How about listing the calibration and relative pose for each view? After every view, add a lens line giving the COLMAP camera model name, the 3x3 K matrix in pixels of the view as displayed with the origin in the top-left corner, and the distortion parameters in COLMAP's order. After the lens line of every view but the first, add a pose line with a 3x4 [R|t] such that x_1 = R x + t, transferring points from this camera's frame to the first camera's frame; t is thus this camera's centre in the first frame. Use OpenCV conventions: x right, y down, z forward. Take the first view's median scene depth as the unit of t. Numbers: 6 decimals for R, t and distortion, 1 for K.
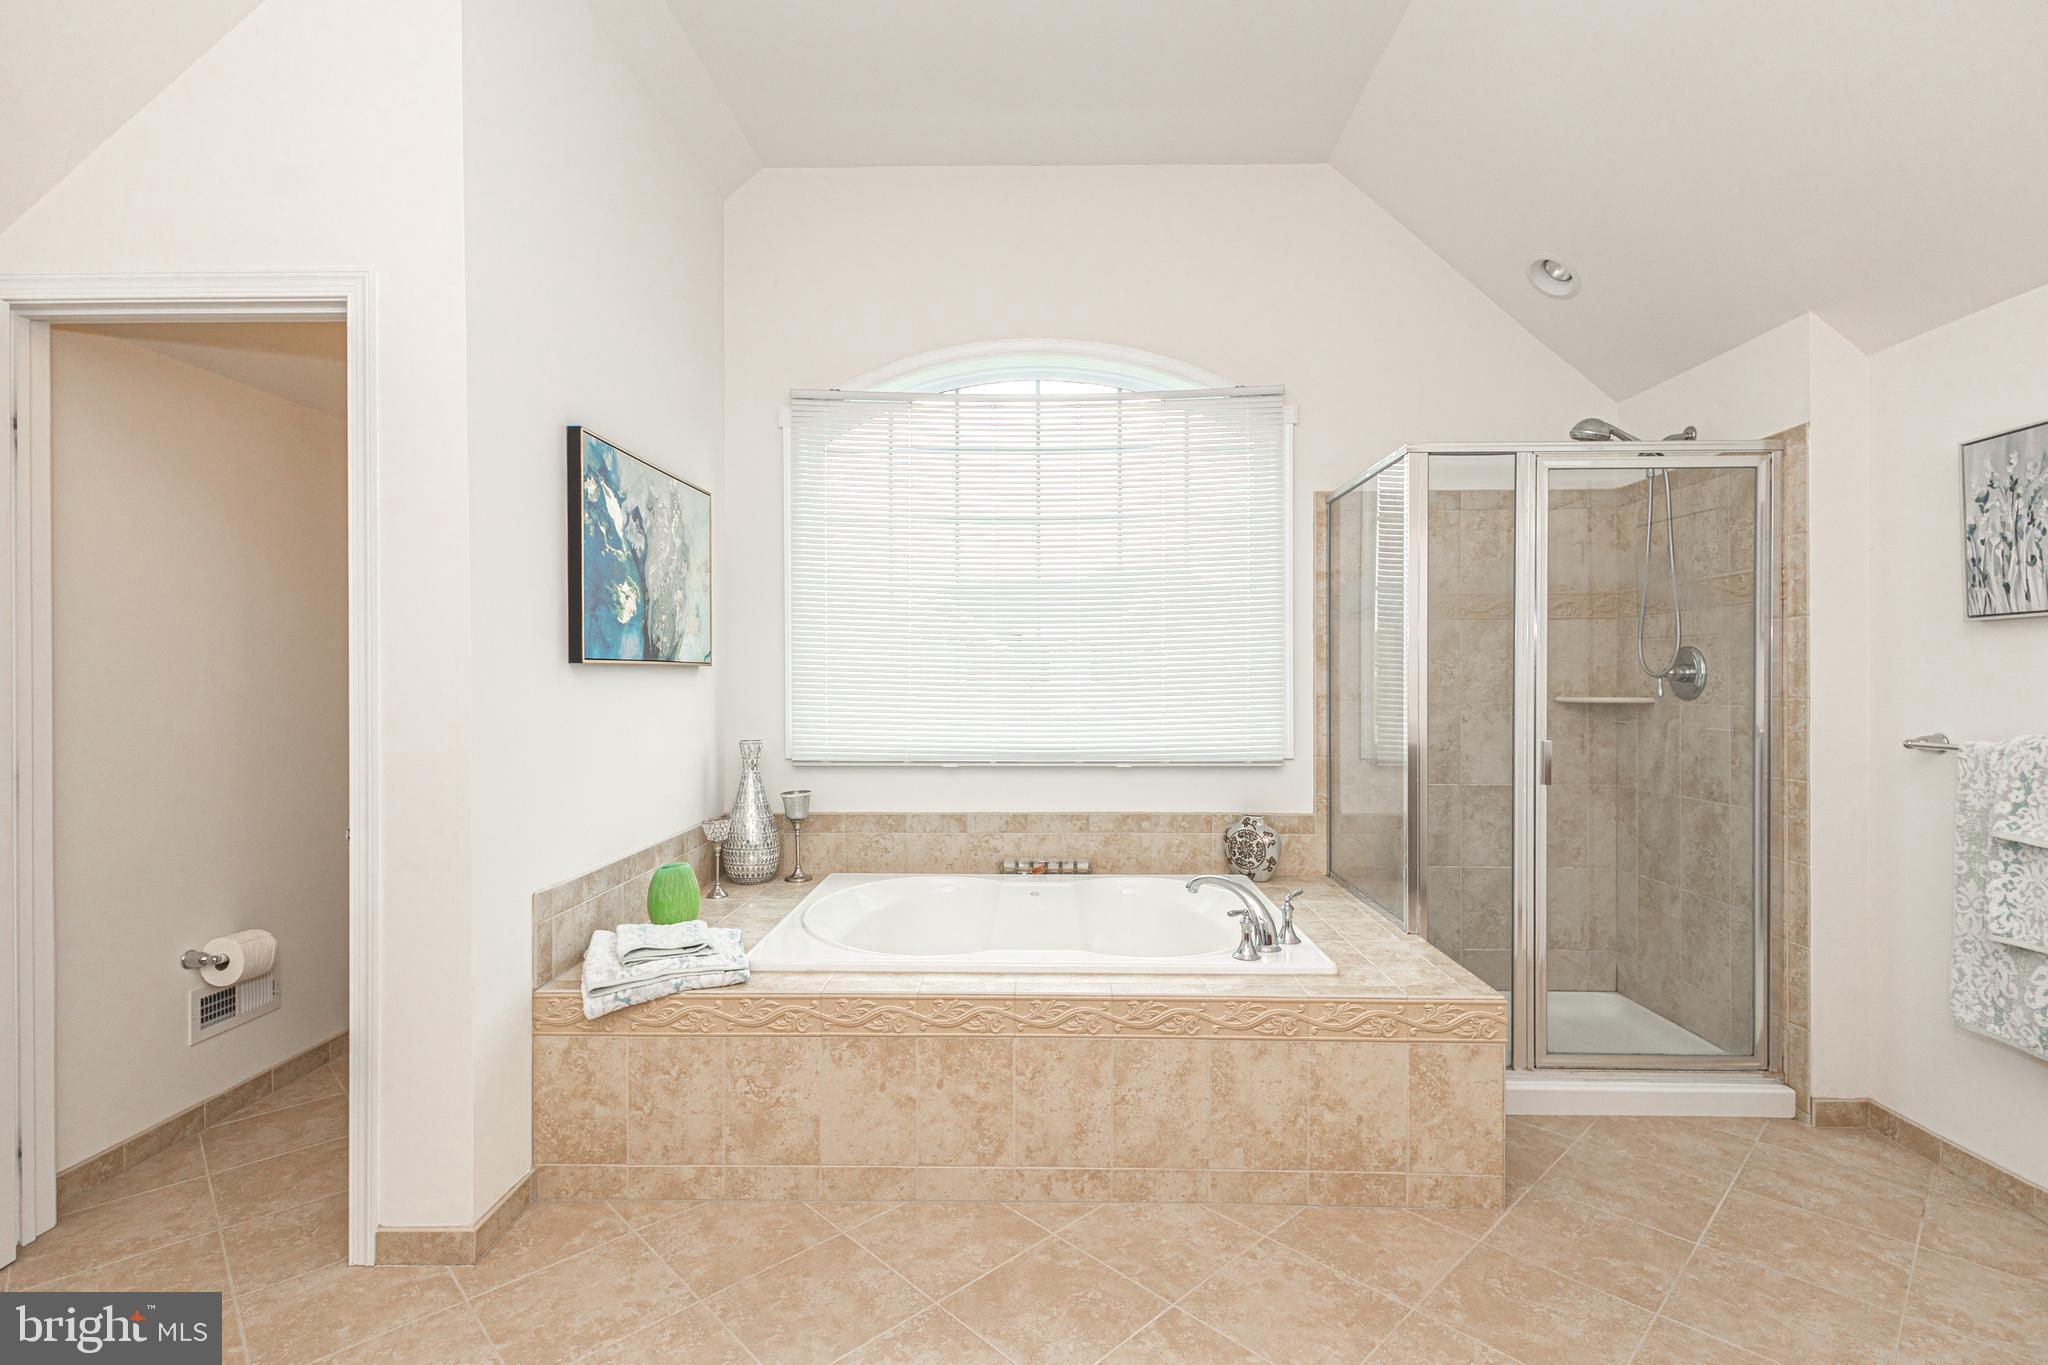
lens RADIAL K [[954.6, 0, 1029.0], [0, 954.6, 675.8], [0, 0, 1]] dist [0.009939, -0.000023]
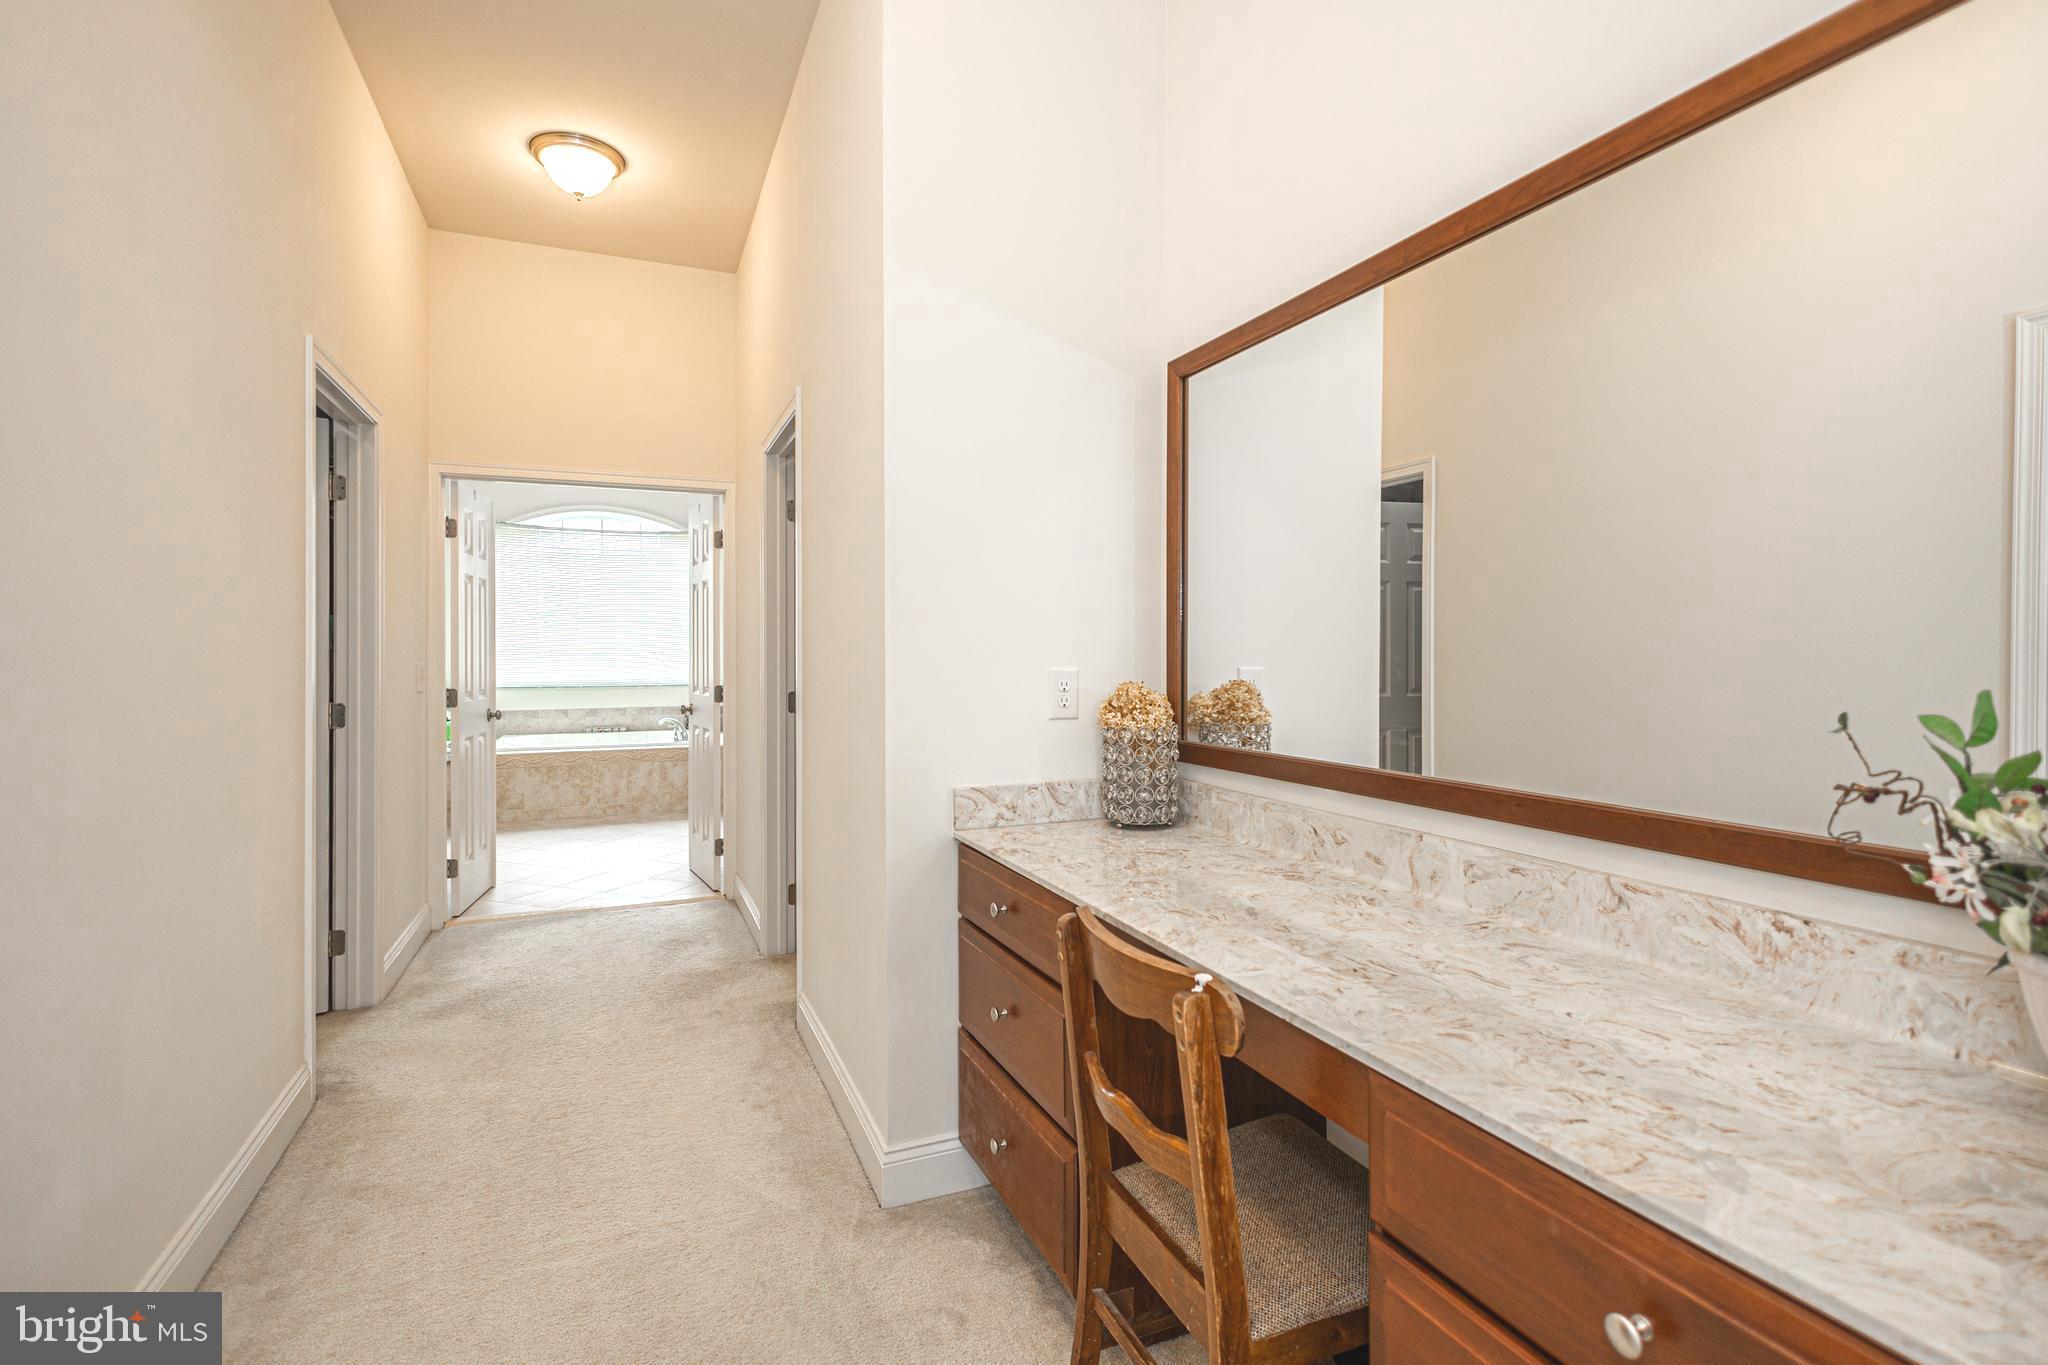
lens RADIAL K [[954.6, 0, 1029.0], [0, 954.6, 675.8], [0, 0, 1]] dist [0.009939, -0.000023]
pose [[0.910512, -0.007474, 0.413415, -0.009192], [-0.005639, 0.999519, 0.030490, -0.022583], [-0.413444, -0.030093, 0.910032, -2.479257]]
